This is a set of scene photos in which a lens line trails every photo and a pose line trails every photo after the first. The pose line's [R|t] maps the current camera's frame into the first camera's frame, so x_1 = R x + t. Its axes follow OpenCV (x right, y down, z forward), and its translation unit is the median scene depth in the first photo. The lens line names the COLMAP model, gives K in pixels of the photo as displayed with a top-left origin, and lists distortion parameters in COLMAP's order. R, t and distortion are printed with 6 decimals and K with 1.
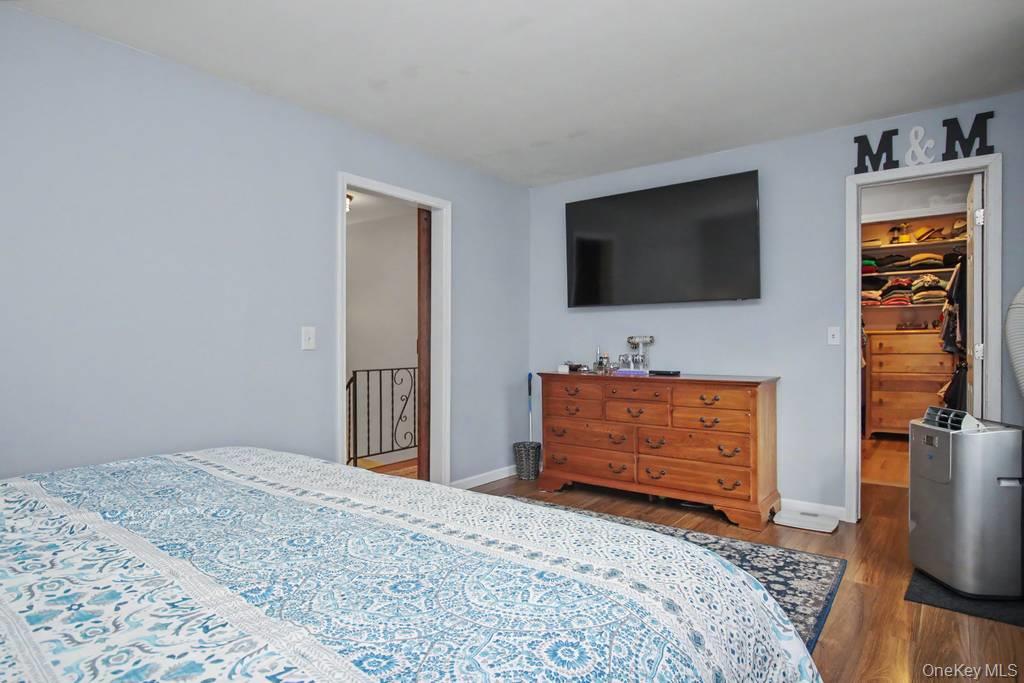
lens RADIAL K [[576.2, 0, 505.2], [0, 576.2, 345.1], [0, 0, 1]] dist [-0.021899, -0.002270]
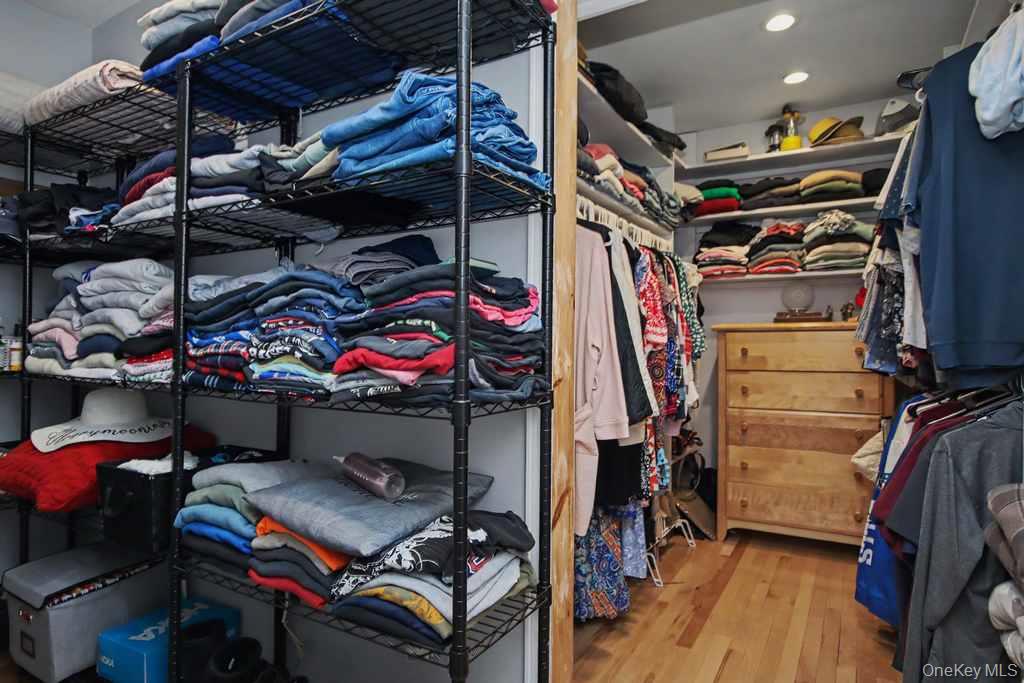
lens RADIAL K [[576.2, 0, 518.9], [0, 576.2, 338.9], [0, 0, 1]] dist [-0.021899, -0.002270]
pose [[0.991559, 0.008818, 0.129358, 0.401552], [-0.007495, 0.999915, -0.010714, -0.005346], [-0.129442, 0.009654, 0.991540, 0.533959]]
